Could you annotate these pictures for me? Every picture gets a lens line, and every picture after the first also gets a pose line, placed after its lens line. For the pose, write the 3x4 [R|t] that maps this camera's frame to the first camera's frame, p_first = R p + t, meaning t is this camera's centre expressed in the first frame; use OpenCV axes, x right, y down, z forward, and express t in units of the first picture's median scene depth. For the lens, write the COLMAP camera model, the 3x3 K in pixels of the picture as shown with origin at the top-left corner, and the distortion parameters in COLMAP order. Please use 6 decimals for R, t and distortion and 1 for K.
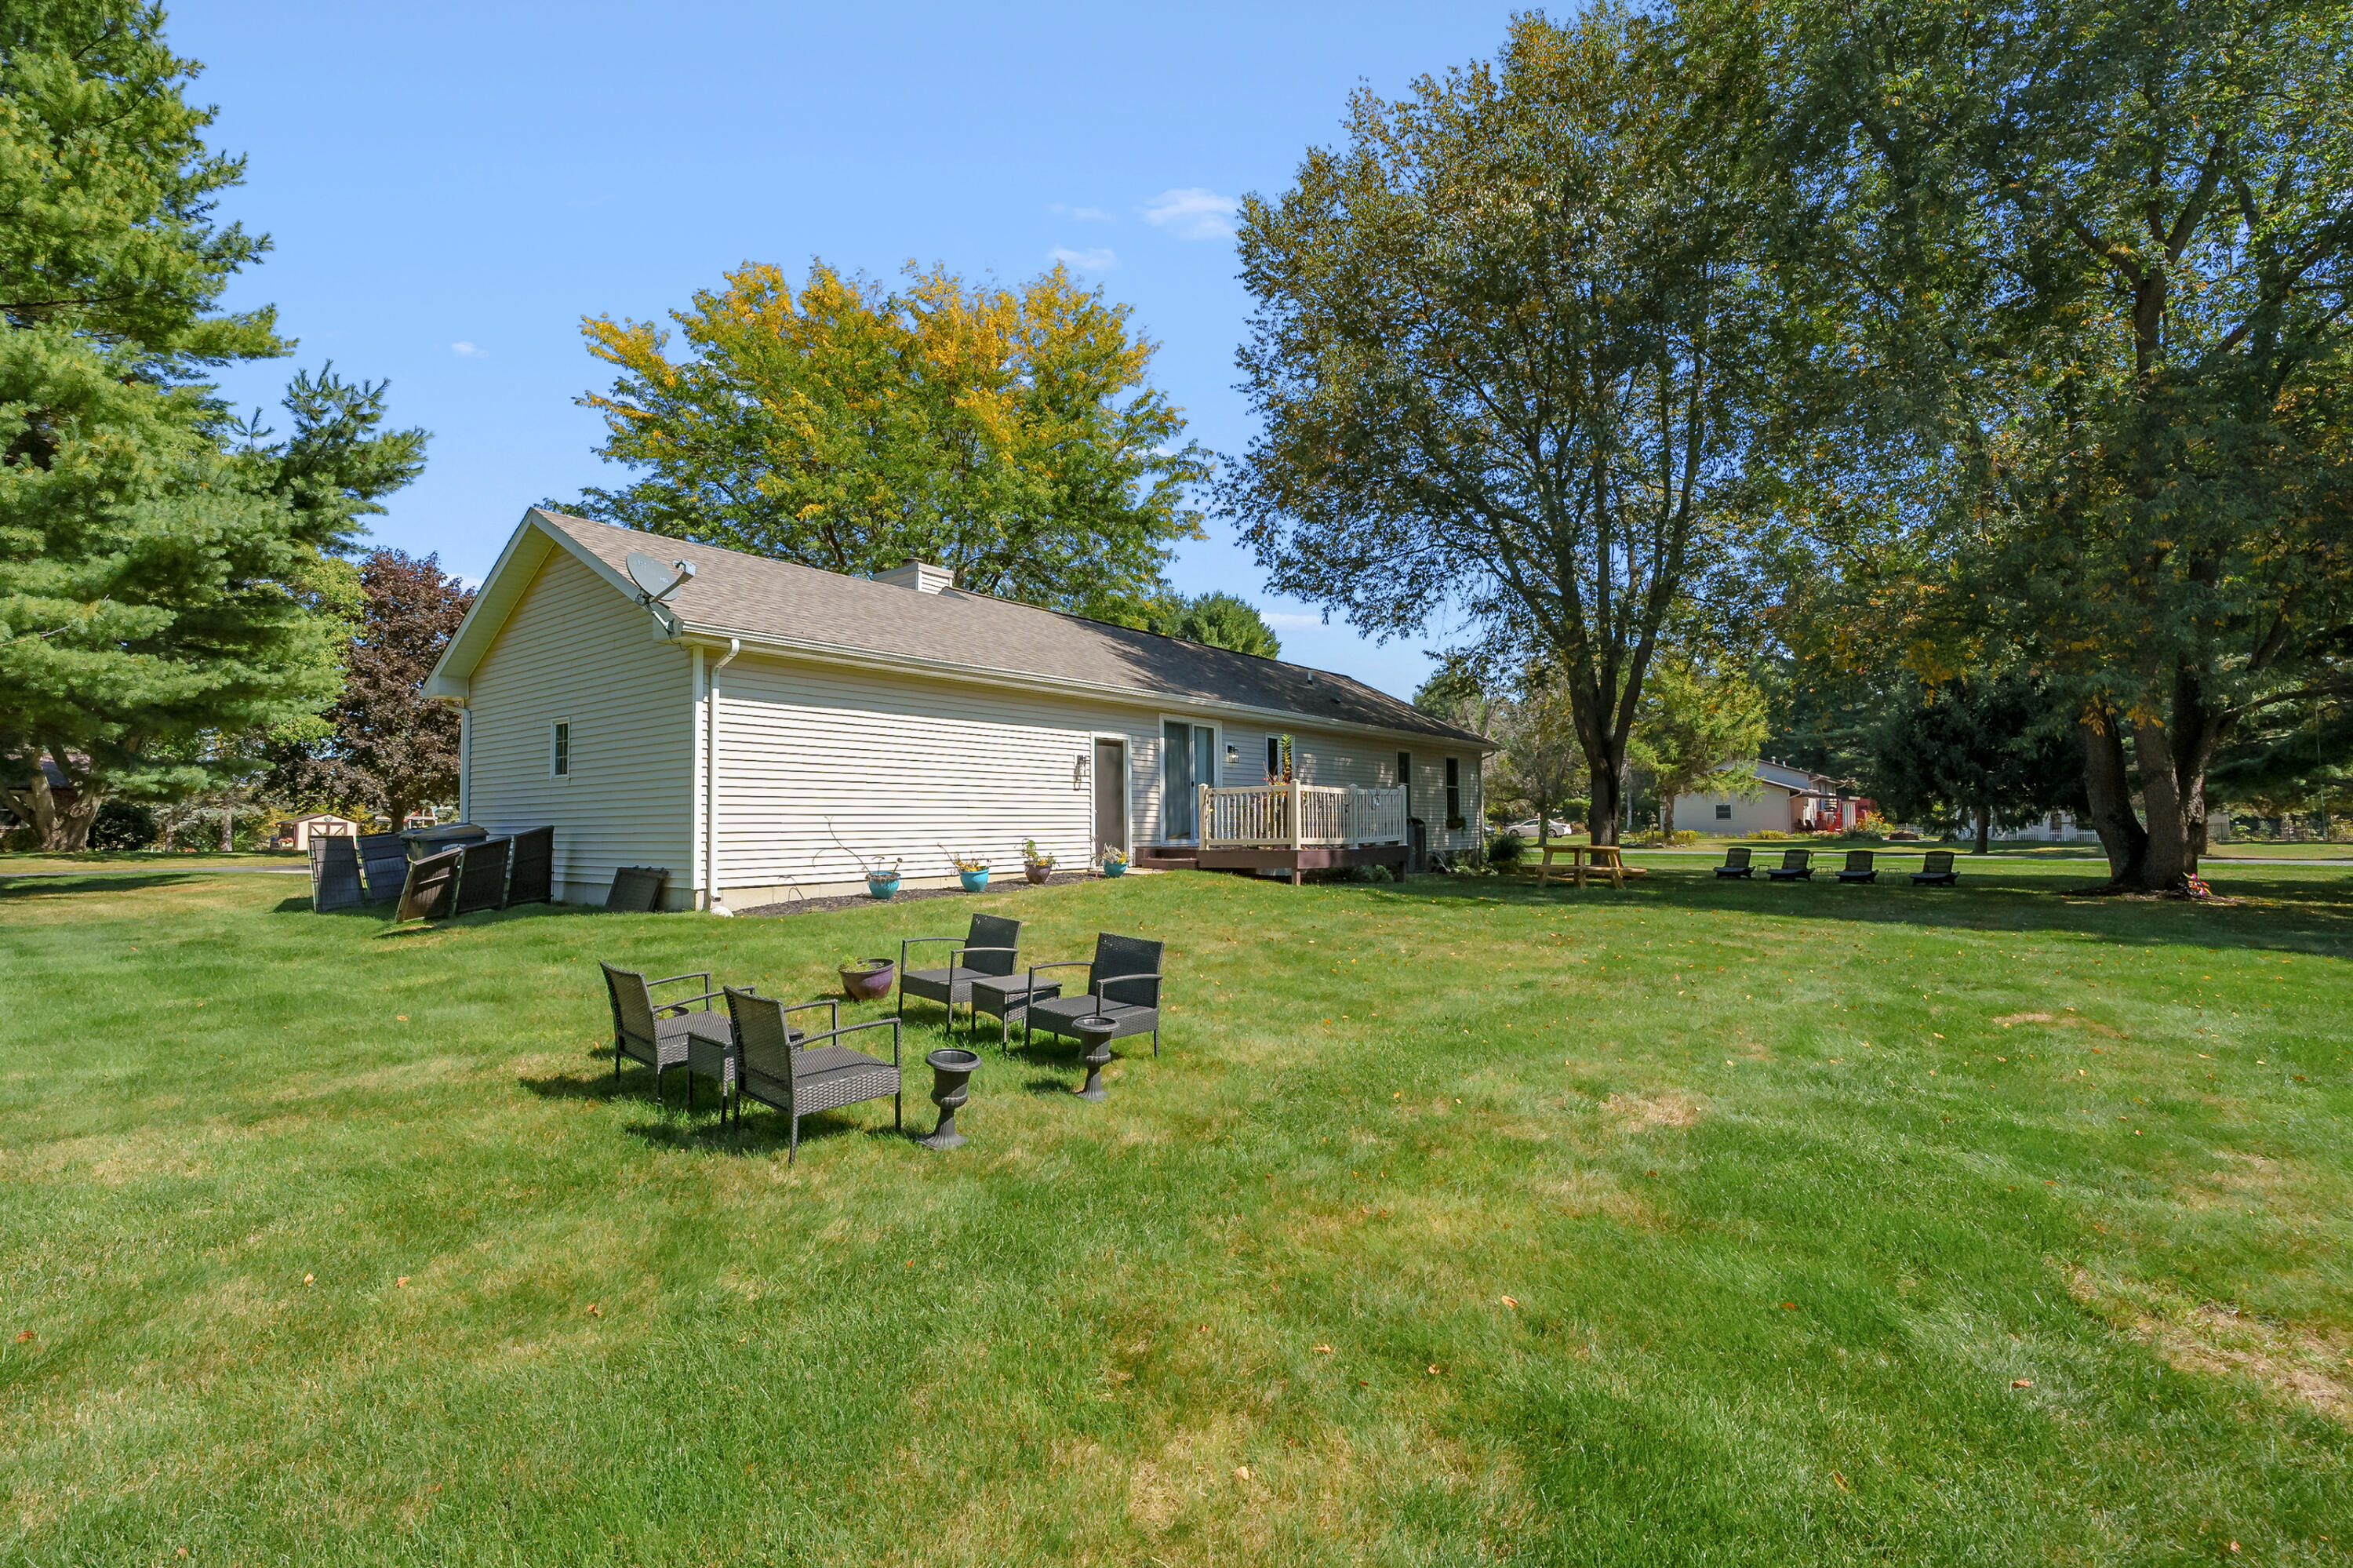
lens RADIAL K [[1053.7, 0, 1177.3], [0, 1053.7, 755.1], [0, 0, 1]] dist [-0.017993, 0.000255]
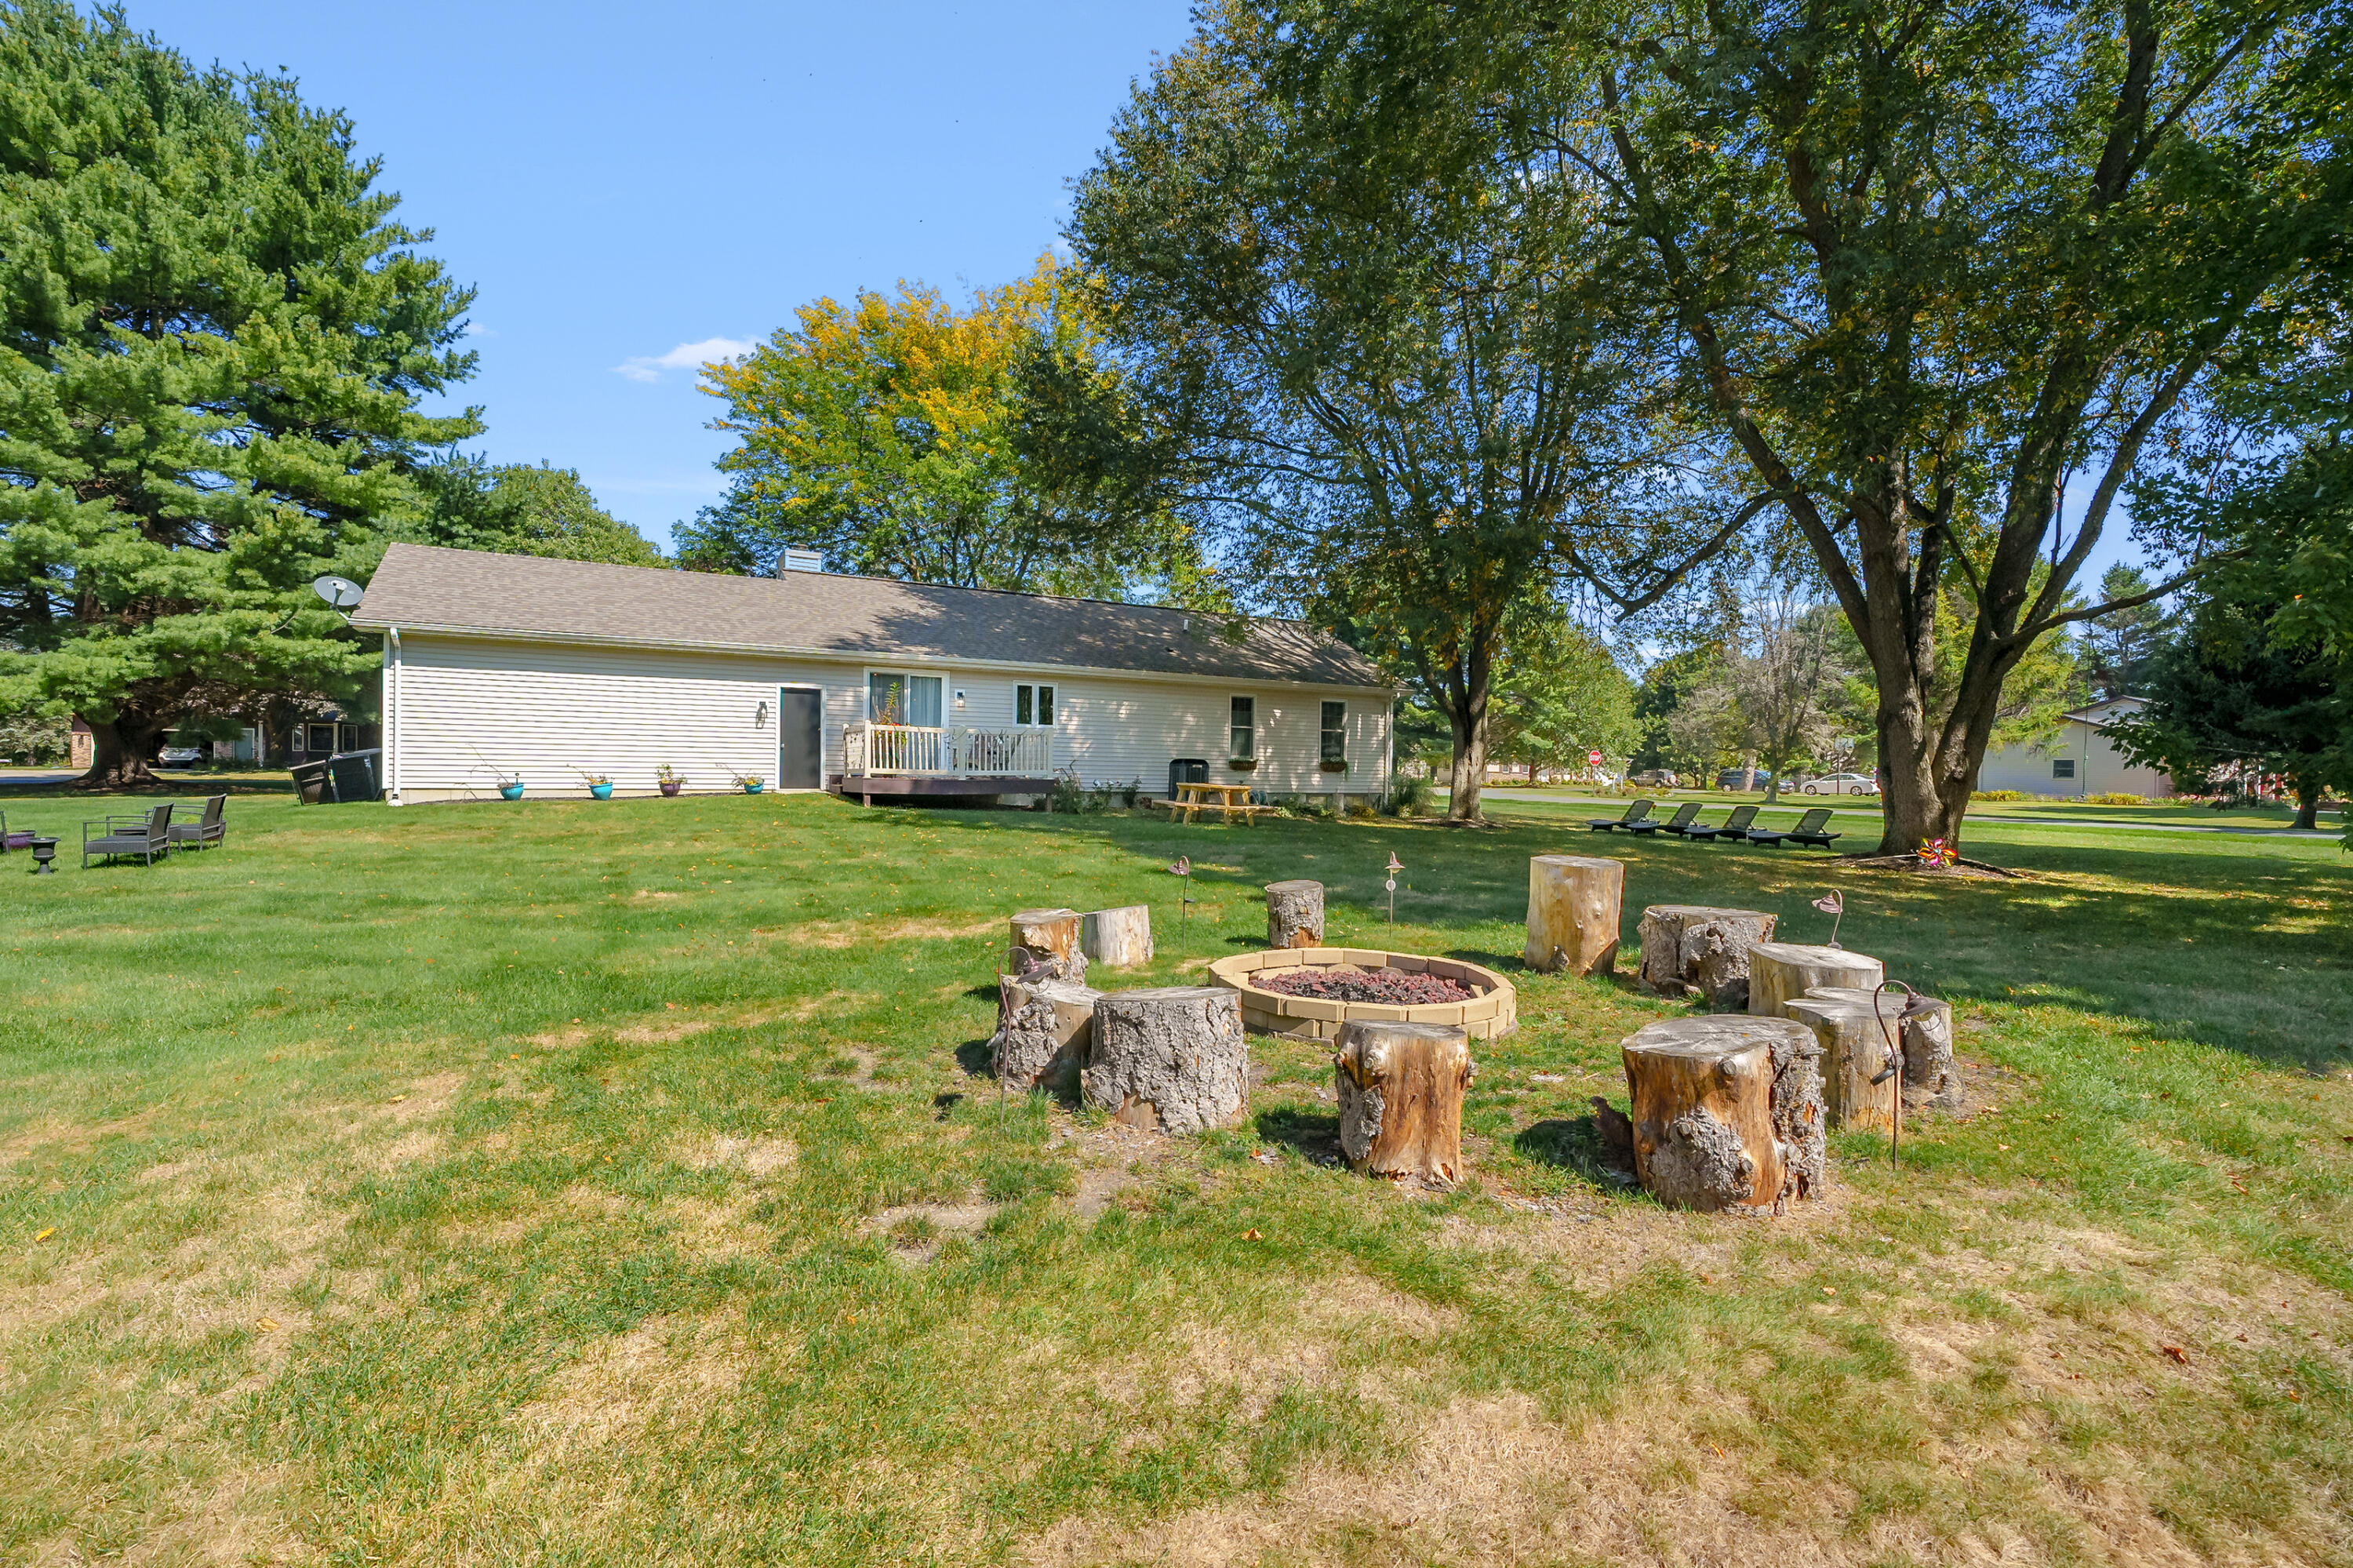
lens RADIAL K [[1053.7, 0, 1177.3], [0, 1053.7, 755.1], [0, 0, 1]] dist [-0.017993, 0.000255]
pose [[0.920628, 0.017726, -0.390039, 0.839150], [0.003151, 0.998599, 0.052819, -0.000225], [0.390429, -0.049855, 0.919282, 0.020354]]
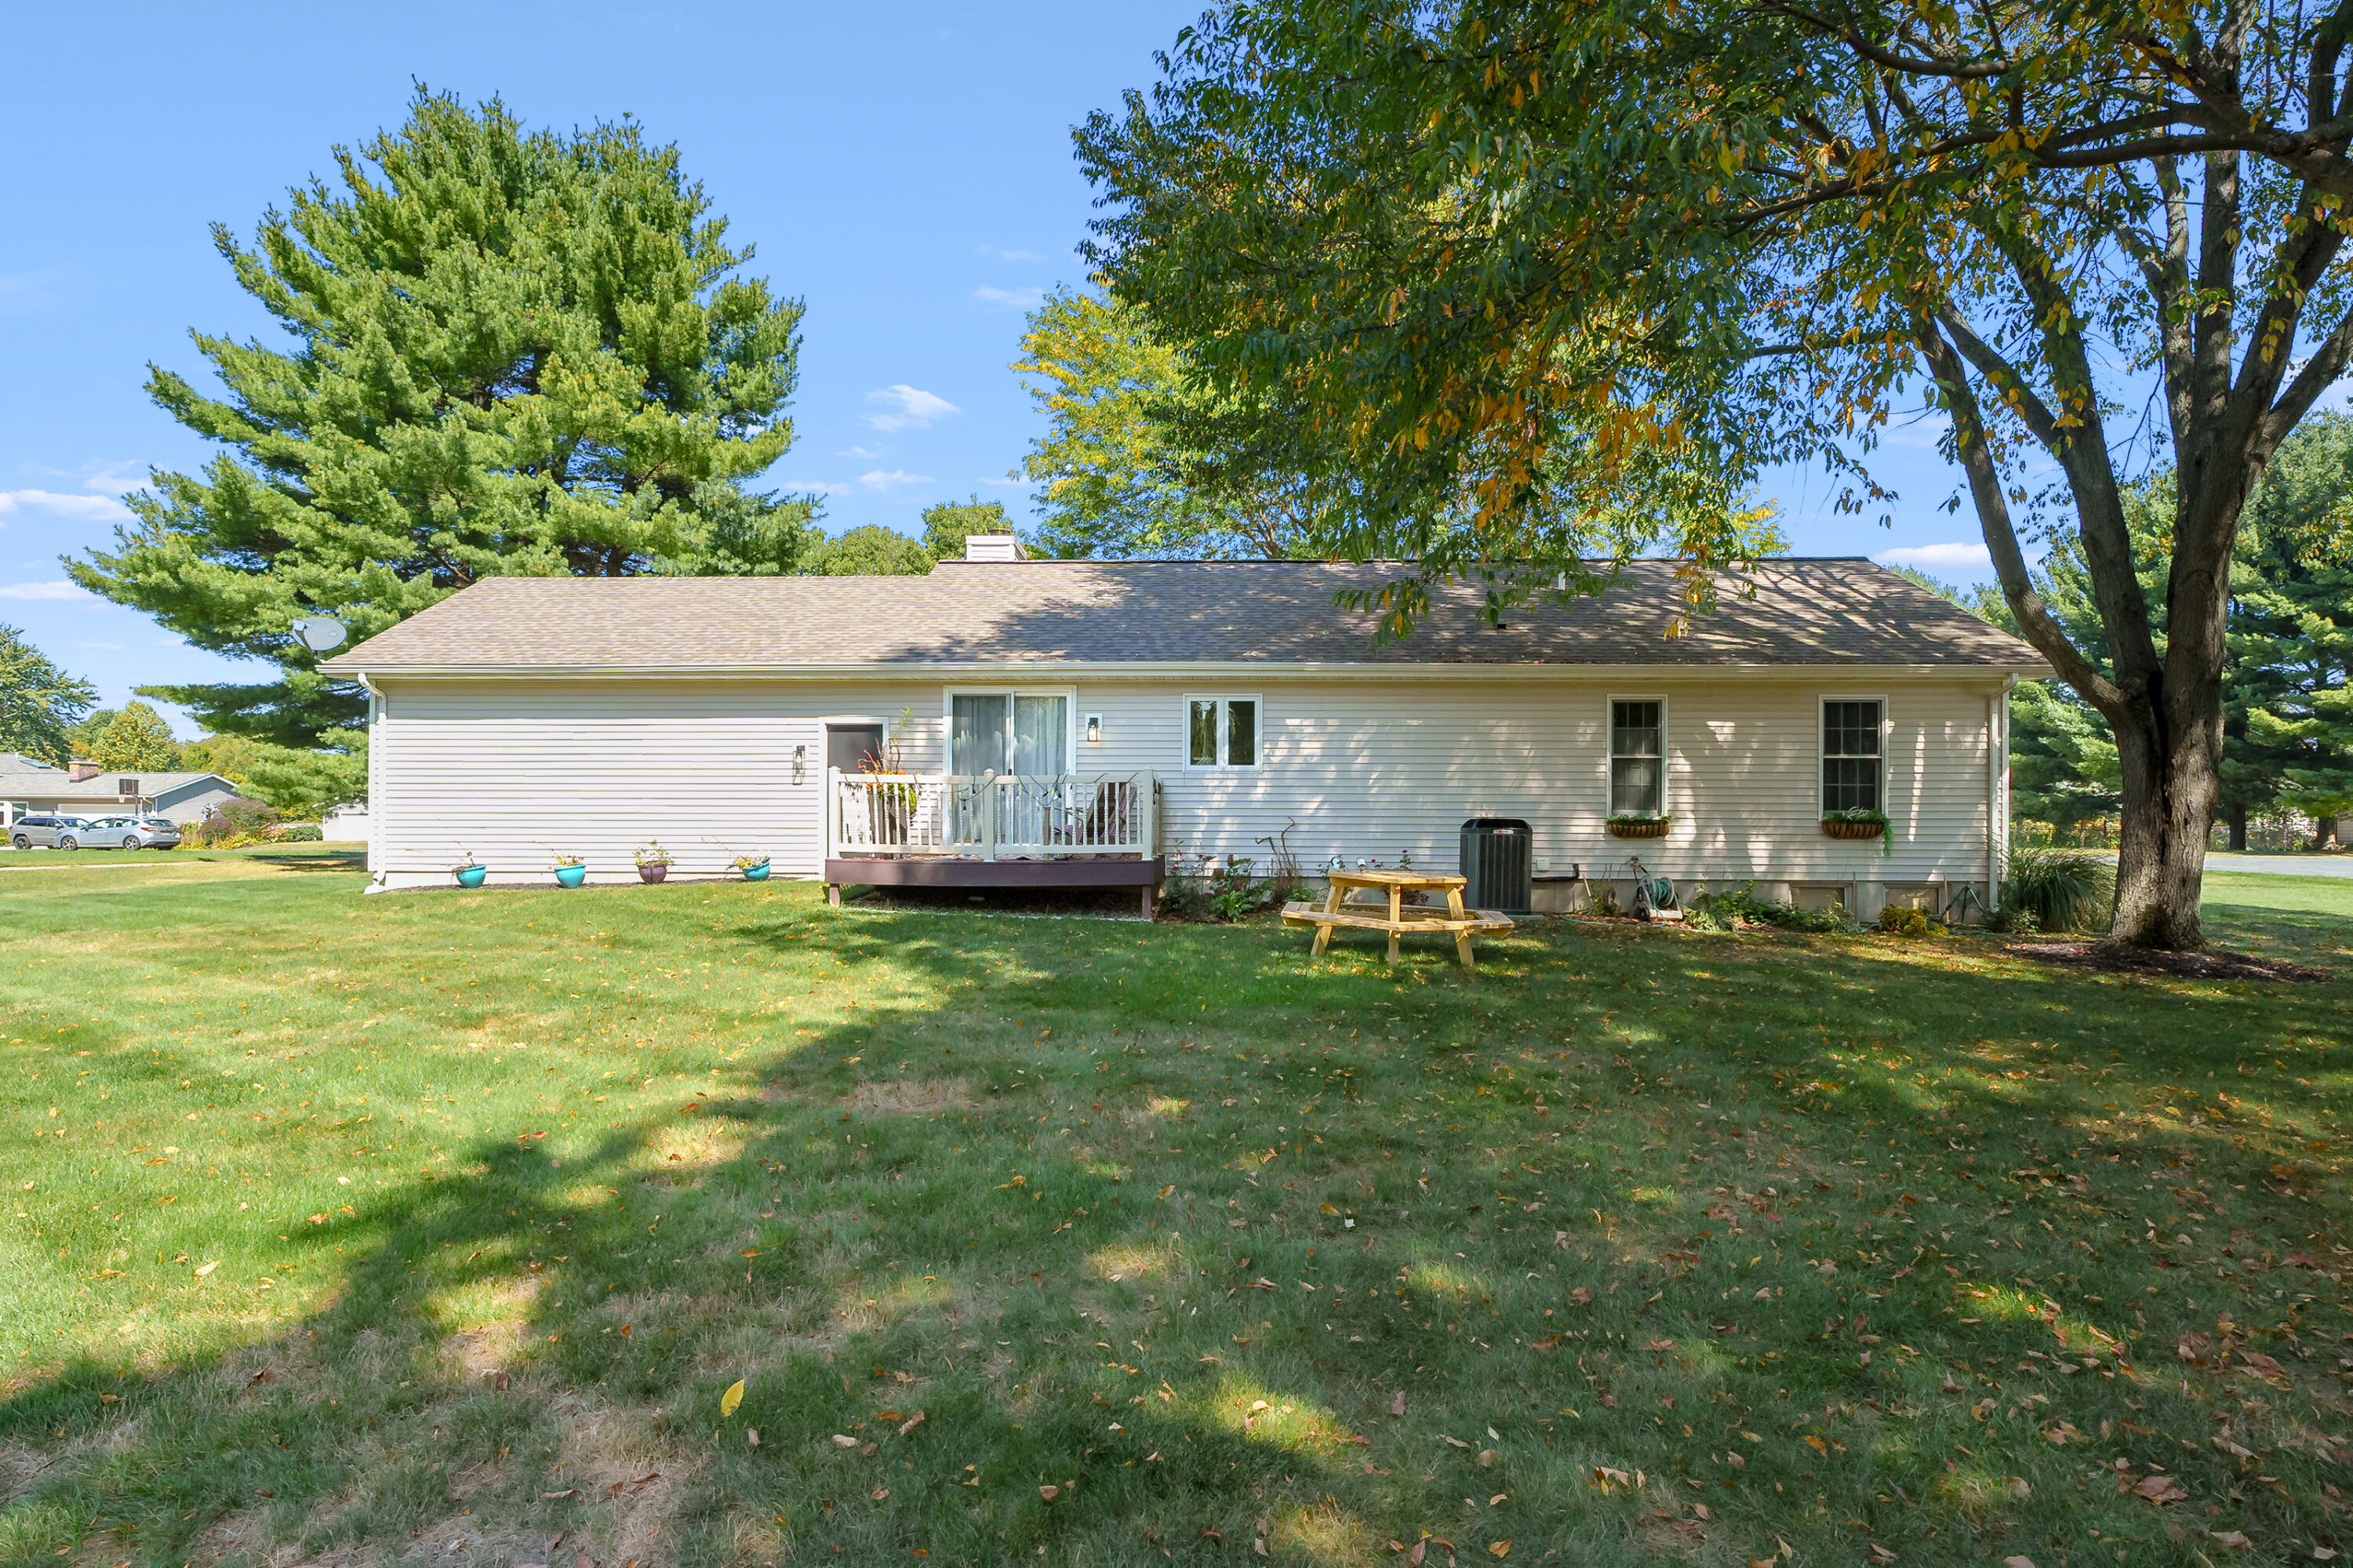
lens RADIAL K [[1239.7, 0, 1176.5], [0, 1239.7, 784.0], [0, 0, 1]] dist [0.000756, 0.000213]
pose [[0.568133, -0.013234, -0.822830, 0.913538], [0.047573, 0.998727, 0.016784, 0.029233], [0.821561, -0.048680, 0.568039, 0.639678]]
